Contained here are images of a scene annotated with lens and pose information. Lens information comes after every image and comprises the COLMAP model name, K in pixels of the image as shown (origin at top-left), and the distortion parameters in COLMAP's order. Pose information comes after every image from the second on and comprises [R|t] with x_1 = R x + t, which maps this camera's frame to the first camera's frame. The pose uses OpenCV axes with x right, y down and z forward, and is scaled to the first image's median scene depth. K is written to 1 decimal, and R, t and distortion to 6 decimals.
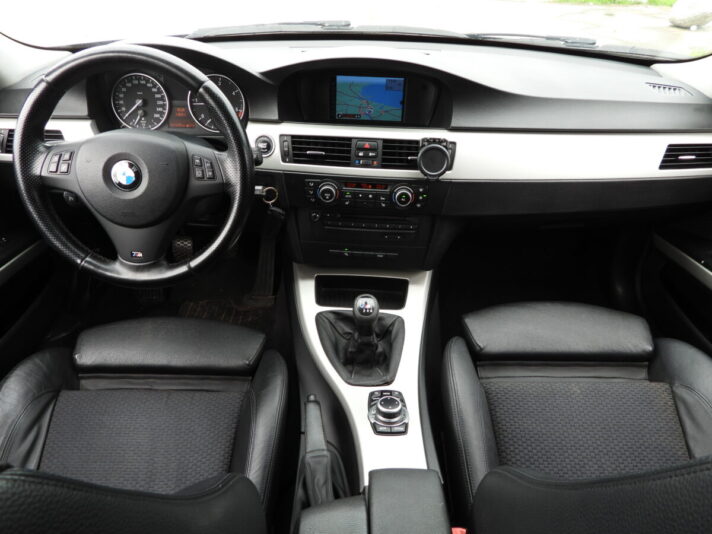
lens RADIAL K [[506.9, 0, 356.0], [0, 506.9, 267.0], [0, 0, 1]] dist [-0.006582, -0.001130]
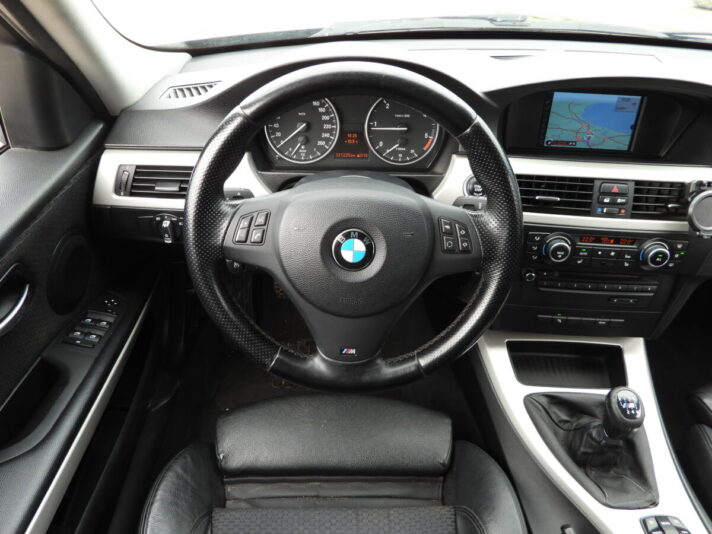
lens RADIAL K [[506.9, 0, 356.0], [0, 506.9, 267.0], [0, 0, 1]] dist [-0.006582, -0.001130]
pose [[0.999547, -0.003614, 0.029874, -0.384975], [0.002381, 0.999148, 0.041213, -0.152003], [-0.029998, -0.041123, 0.998704, 0.241035]]
